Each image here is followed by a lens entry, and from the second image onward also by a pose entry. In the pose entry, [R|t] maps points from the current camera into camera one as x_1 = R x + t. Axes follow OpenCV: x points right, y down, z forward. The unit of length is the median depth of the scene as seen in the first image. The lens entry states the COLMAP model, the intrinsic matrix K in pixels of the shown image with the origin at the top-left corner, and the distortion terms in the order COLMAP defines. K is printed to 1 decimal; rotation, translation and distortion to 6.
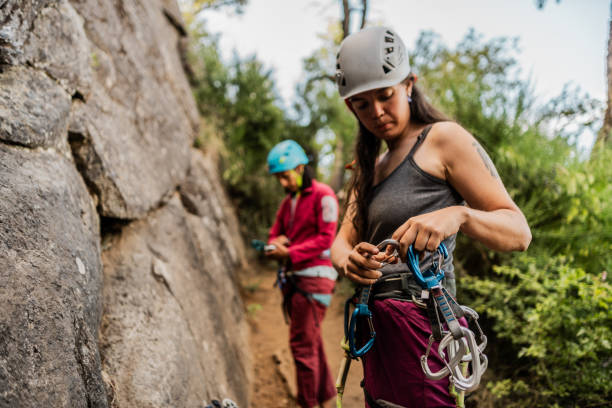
lens RADIAL K [[411.8, 0, 306.3], [0, 411.8, 205.1], [0, 0, 1]] dist [-0.036957, 0.034220]
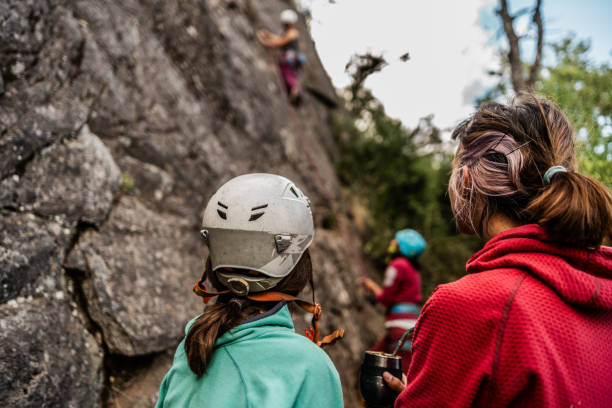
lens RADIAL K [[411.8, 0, 306.3], [0, 411.8, 205.1], [0, 0, 1]] dist [-0.036957, 0.034220]
pose [[0.892569, -0.114343, -0.436172, 0.325077], [0.056575, 0.988068, -0.143250, -0.148716], [0.447347, 0.103184, 0.888388, 0.373092]]
